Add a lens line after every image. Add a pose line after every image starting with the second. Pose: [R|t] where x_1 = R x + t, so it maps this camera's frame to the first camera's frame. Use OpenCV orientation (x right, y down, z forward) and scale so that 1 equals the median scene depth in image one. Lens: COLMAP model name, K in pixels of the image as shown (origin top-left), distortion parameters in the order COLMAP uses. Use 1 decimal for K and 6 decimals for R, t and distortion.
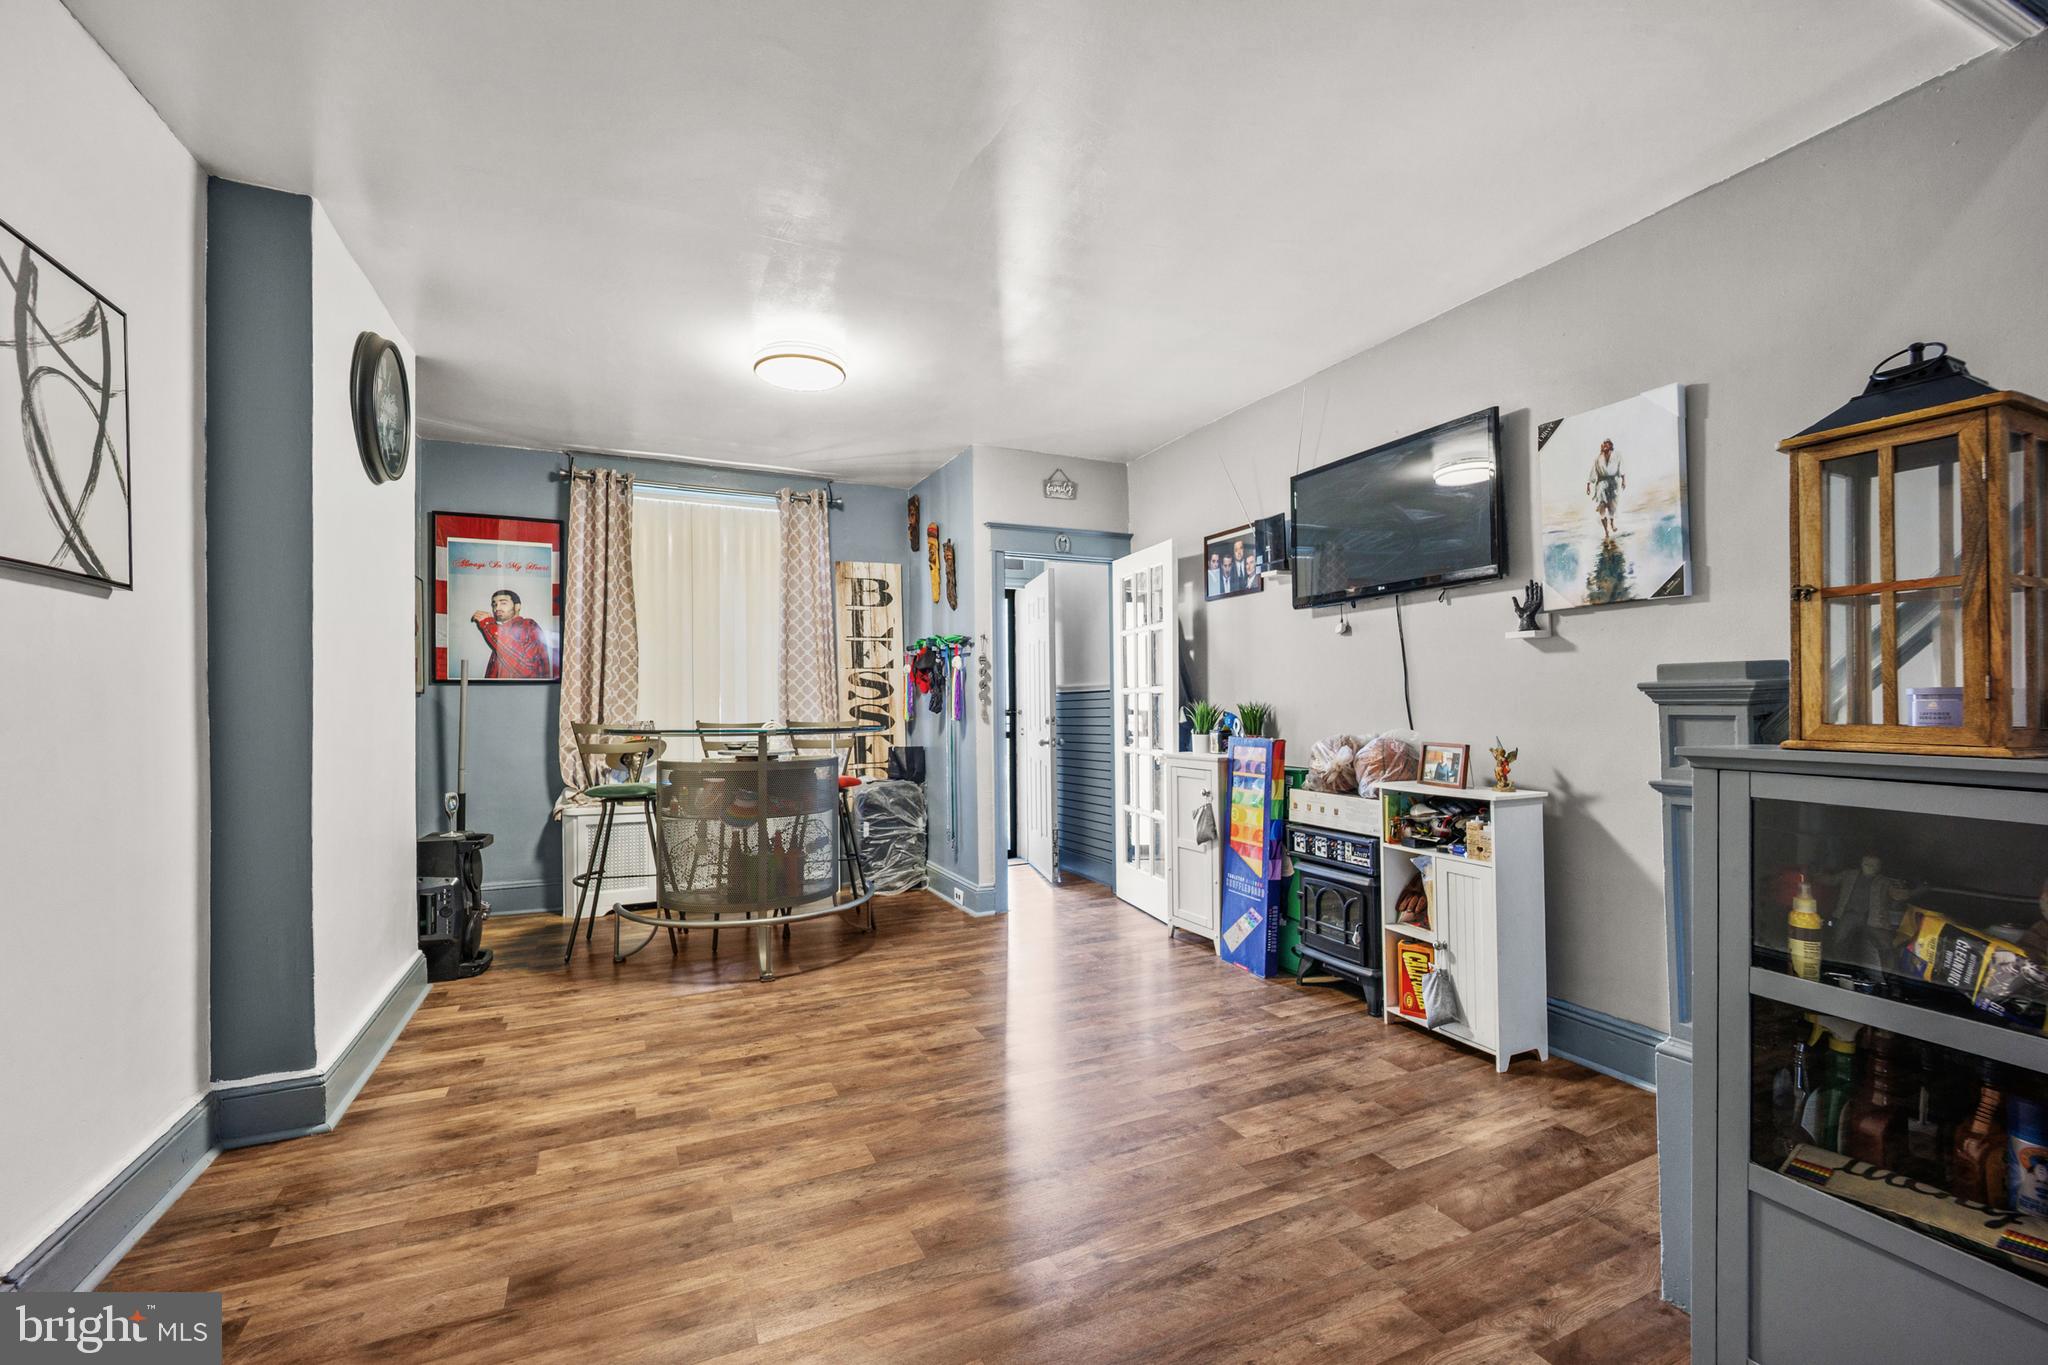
lens RADIAL K [[844.6, 0, 1022.3], [0, 844.6, 691.8], [0, 0, 1]] dist [-0.000764, -0.000172]
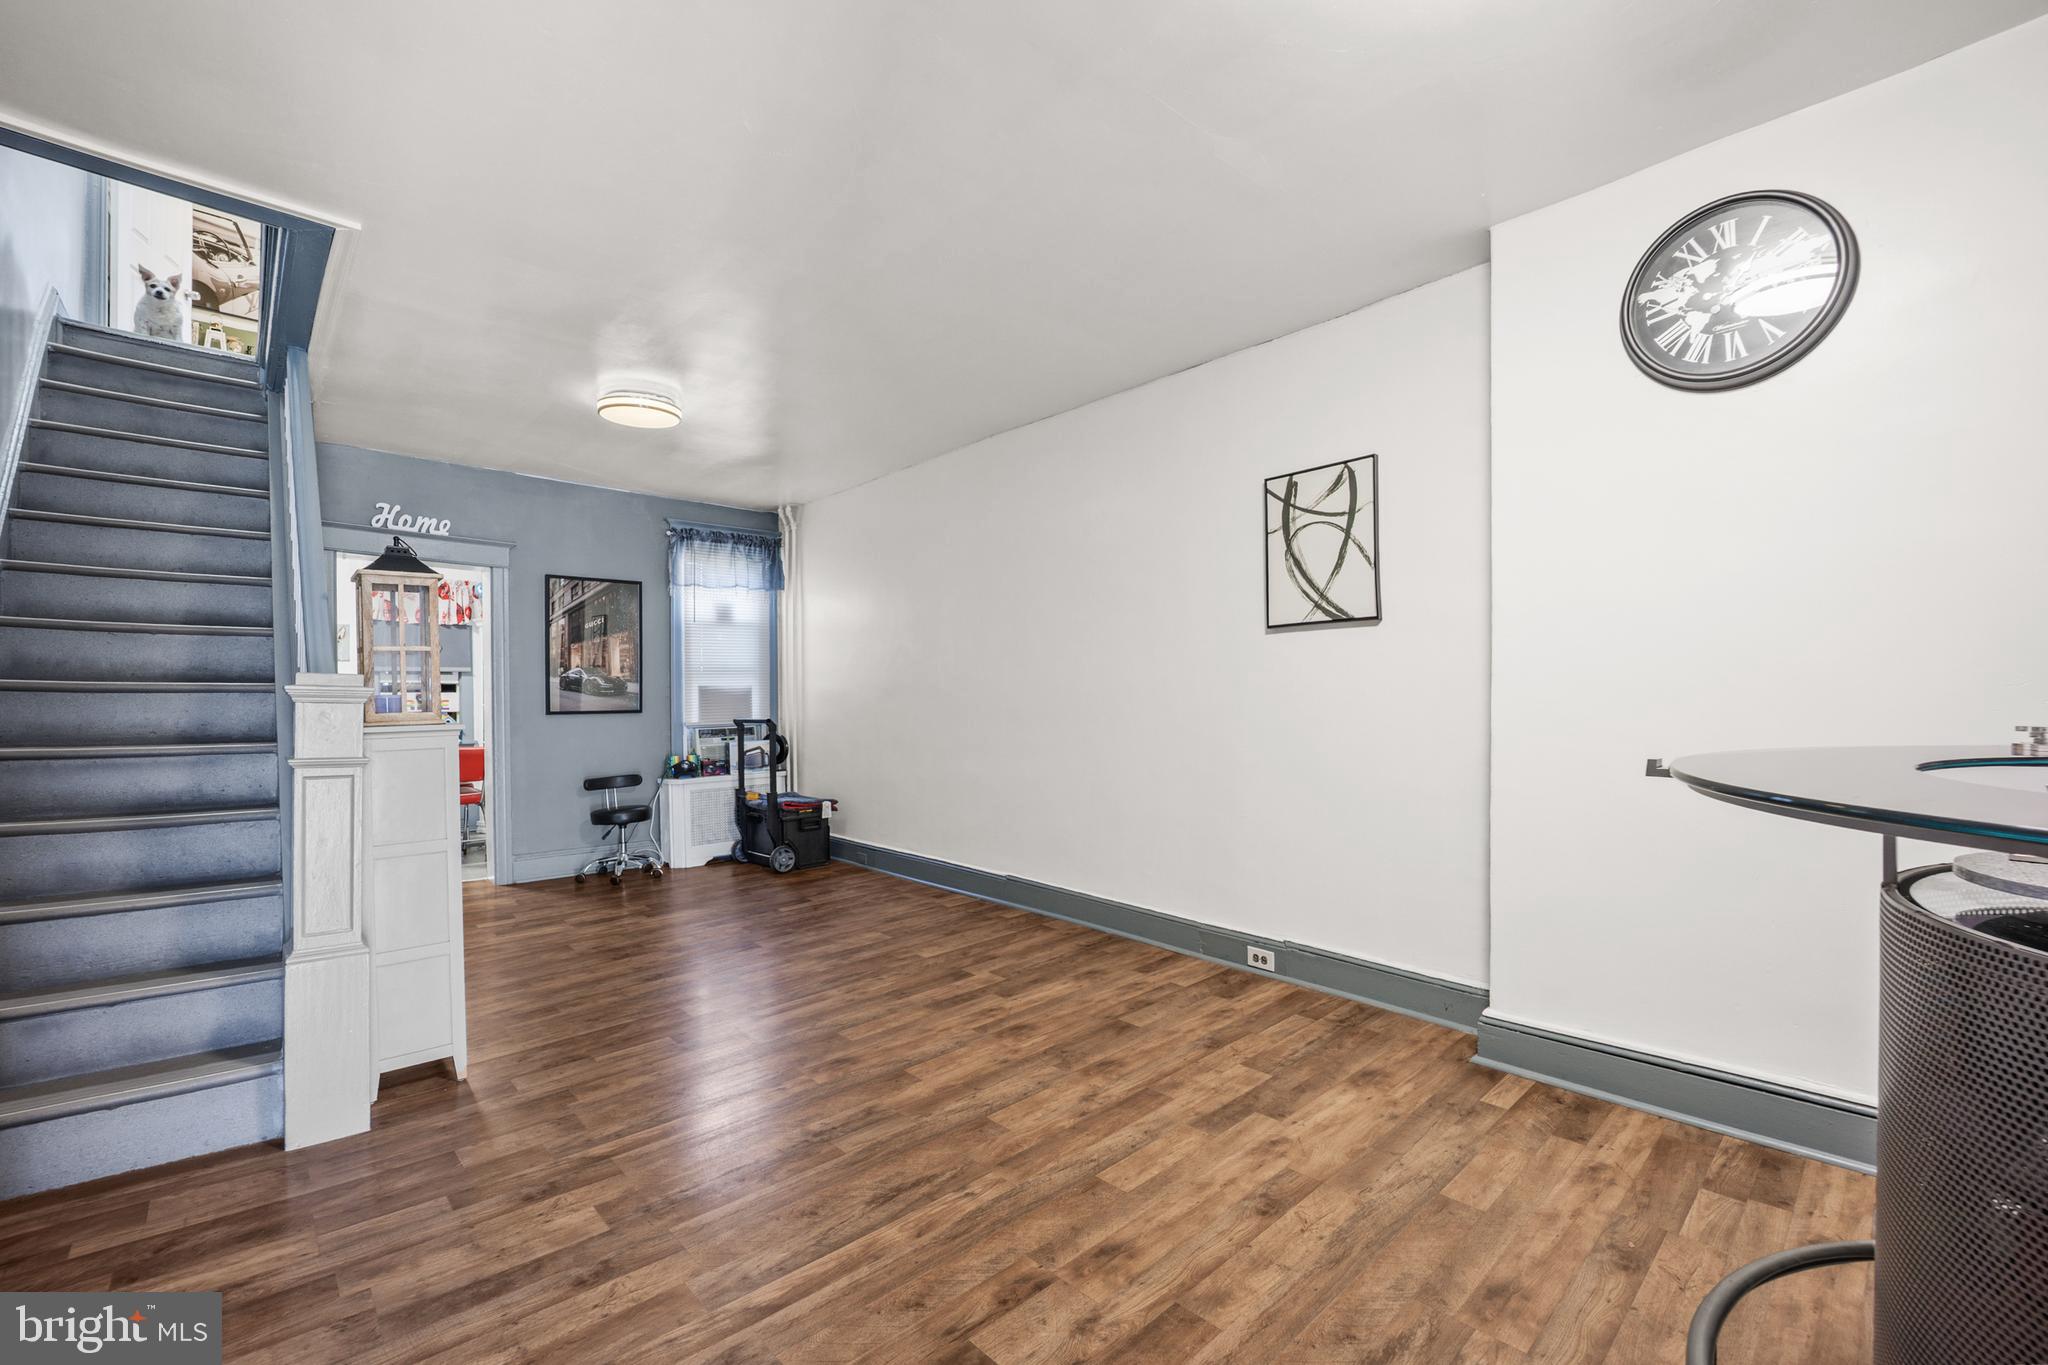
lens RADIAL K [[844.6, 0, 1011.6], [0, 844.6, 685.2], [0, 0, 1]] dist [-0.000764, -0.000172]
pose [[-0.957088, 0.014007, -0.289460, 0.048042], [0.022044, 0.999456, -0.024524, 0.013528], [0.288959, -0.029852, -0.956876, 0.969282]]
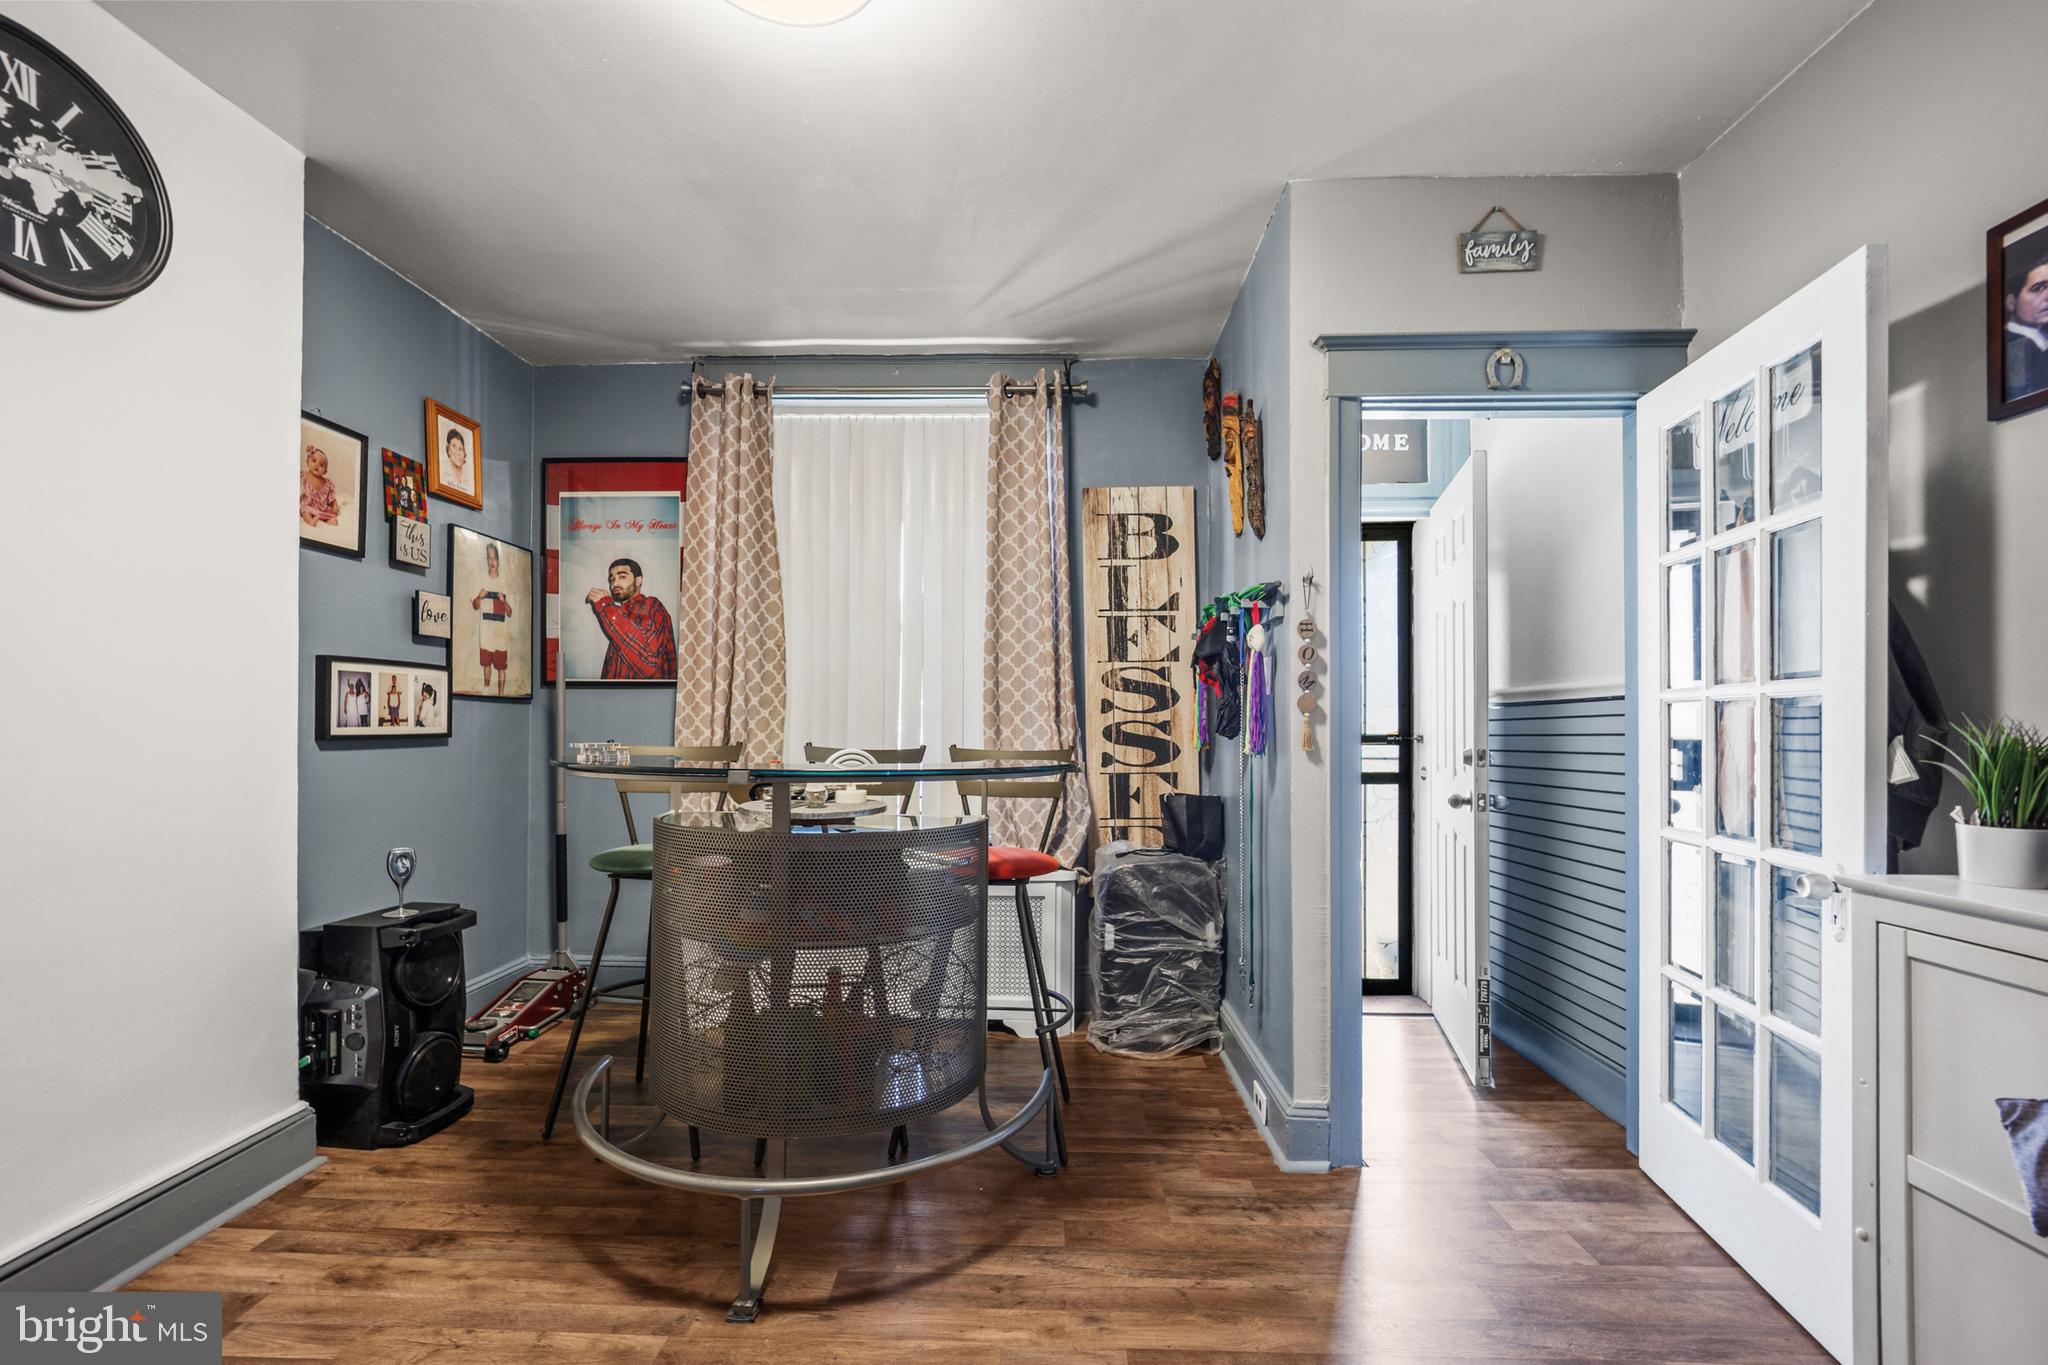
lens RADIAL K [[844.6, 0, 1016.8], [0, 844.6, 714.9], [0, 0, 1]] dist [-0.000764, -0.000172]
pose [[0.882524, 0.007632, -0.470205, 0.032036], [-0.005331, 0.999966, 0.006225, 0.008234], [0.470237, -0.002987, 0.882535, 0.490761]]
